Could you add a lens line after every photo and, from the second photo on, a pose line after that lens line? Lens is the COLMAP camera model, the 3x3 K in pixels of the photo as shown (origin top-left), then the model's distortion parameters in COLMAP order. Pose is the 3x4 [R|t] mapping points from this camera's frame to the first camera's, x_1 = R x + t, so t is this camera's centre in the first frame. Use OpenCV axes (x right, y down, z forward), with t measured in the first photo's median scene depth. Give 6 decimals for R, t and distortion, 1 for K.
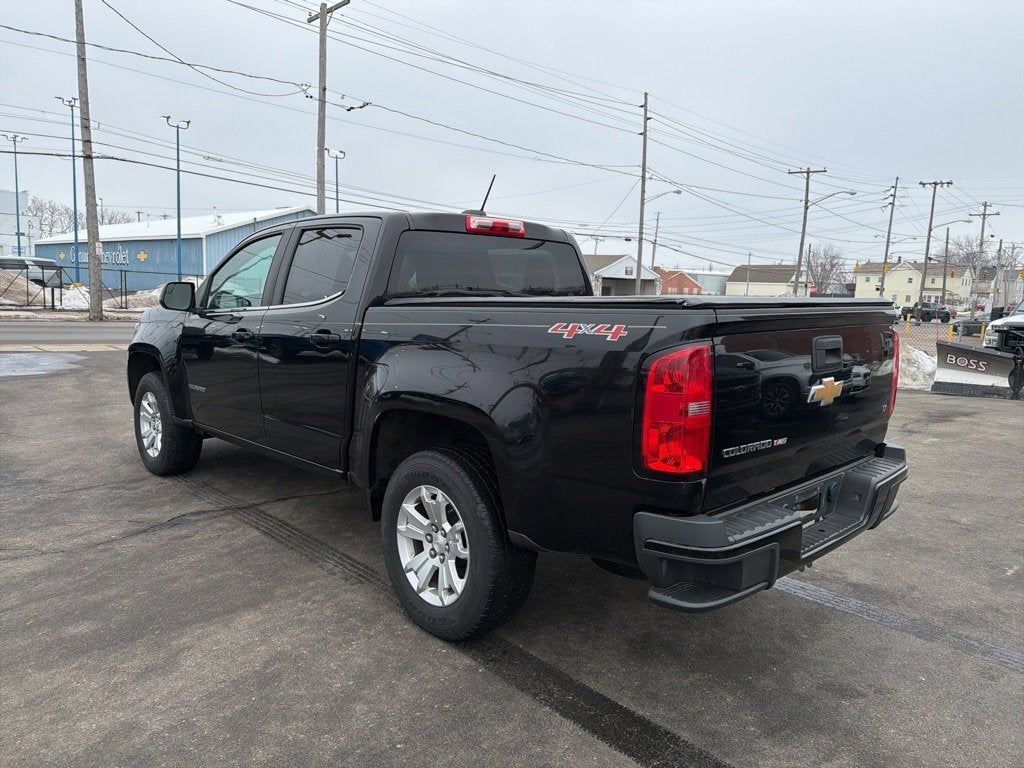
lens RADIAL K [[716.3, 0, 511.3], [0, 716.3, 383.3], [0, 0, 1]] dist [0.048565, -0.060293]
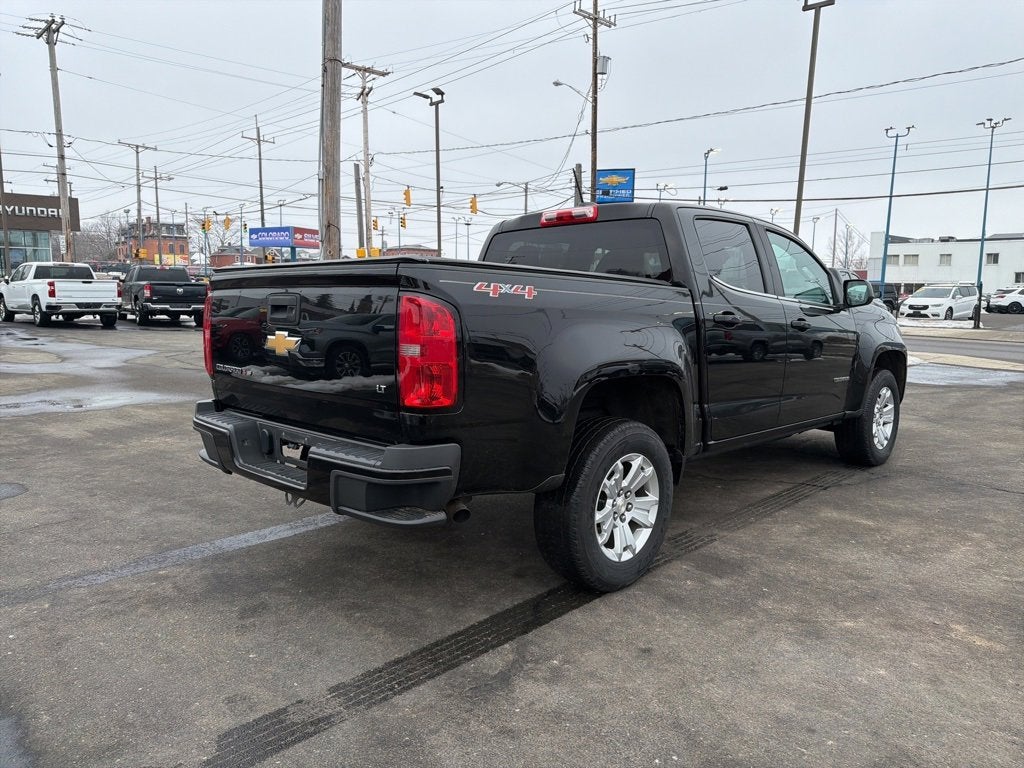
lens RADIAL K [[716.3, 0, 516.6], [0, 716.3, 376.3], [0, 0, 1]] dist [0.048565, -0.060293]
pose [[0.037177, 0.080807, -0.996036, 0.912899], [-0.138017, 0.987588, 0.074970, -0.042565], [0.989732, 0.134682, 0.047868, 0.763873]]
